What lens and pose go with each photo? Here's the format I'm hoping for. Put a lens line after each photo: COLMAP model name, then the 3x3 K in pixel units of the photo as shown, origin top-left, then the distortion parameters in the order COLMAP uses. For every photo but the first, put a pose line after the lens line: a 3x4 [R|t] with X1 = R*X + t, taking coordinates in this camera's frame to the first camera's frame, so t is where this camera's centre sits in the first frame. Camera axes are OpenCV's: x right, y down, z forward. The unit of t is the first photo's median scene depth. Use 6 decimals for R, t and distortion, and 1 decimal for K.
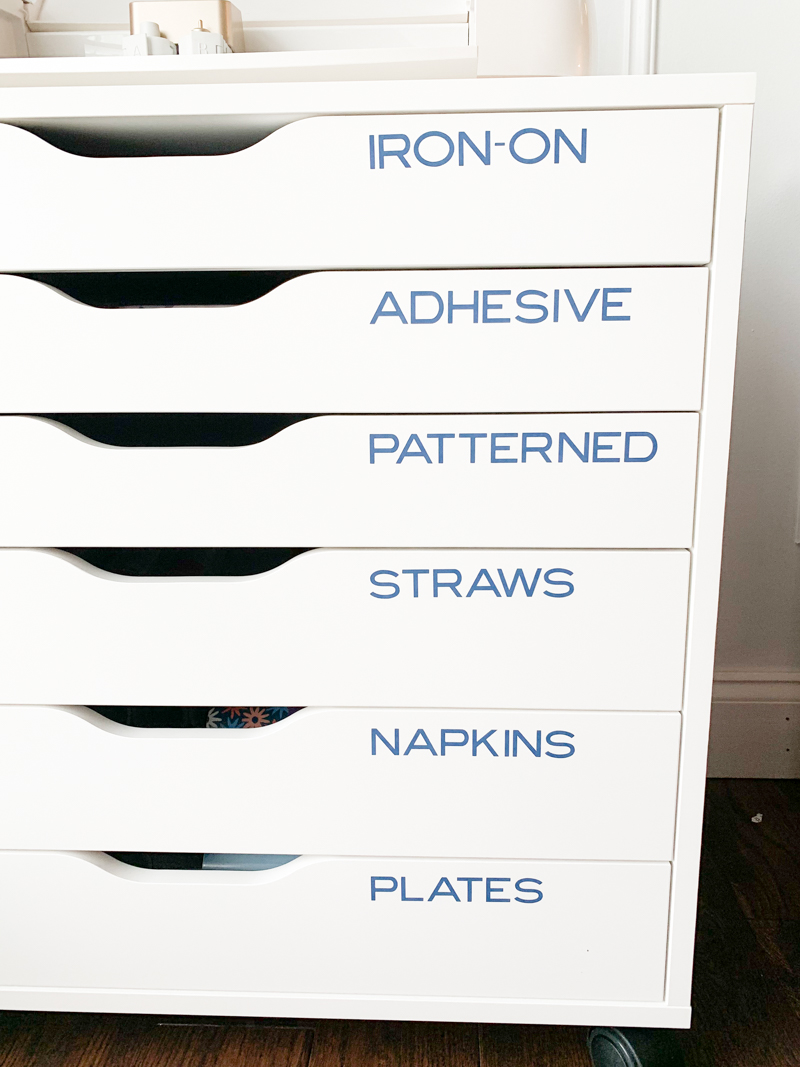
lens RADIAL K [[861.9, 0, 400.0], [0, 861.9, 533.5], [0, 0, 1]] dist [0.062589, -0.002806]
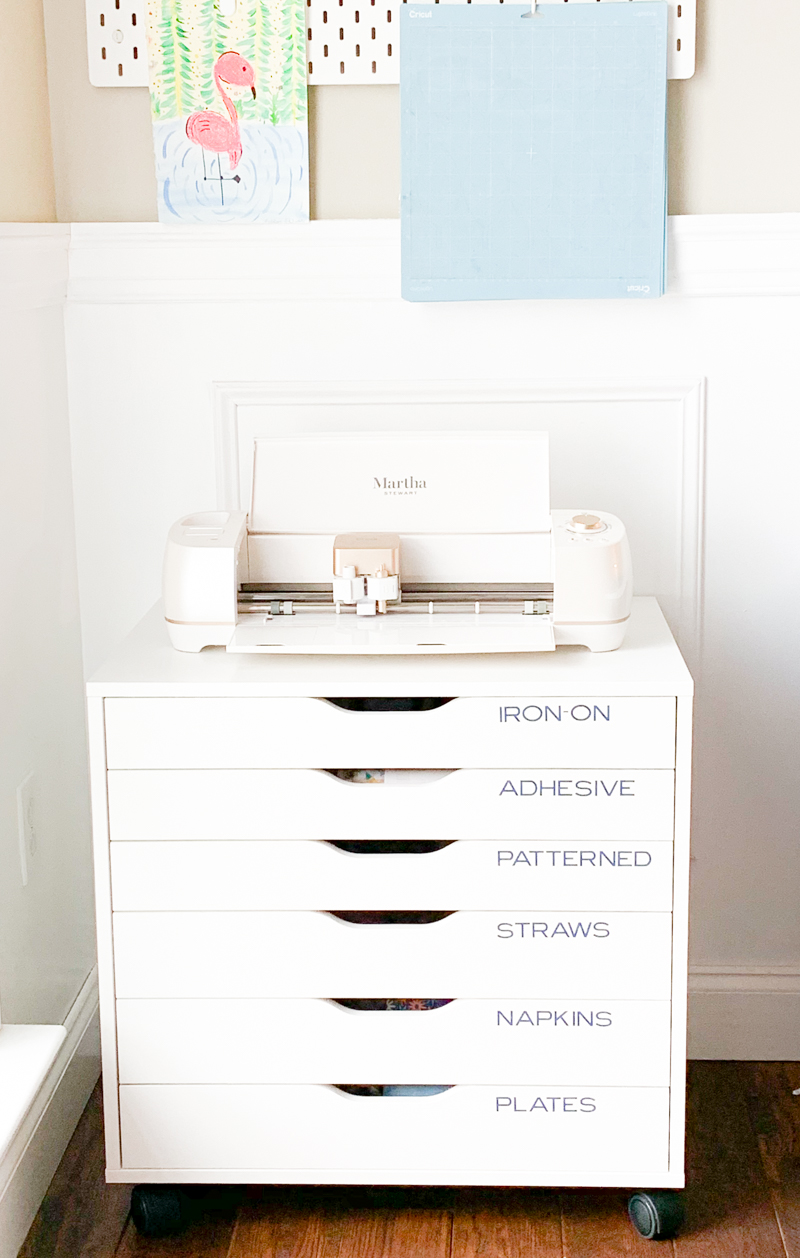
lens RADIAL K [[1963.0, 0, 400.0], [0, 1963.0, 629.0], [0, 0, 1]] dist [0.163585, -0.156738]
pose [[0.999982, -0.005512, 0.002393, -0.247525], [0.005477, 0.999882, 0.014350, -0.639949], [-0.002472, -0.014337, 0.999894, -3.156170]]
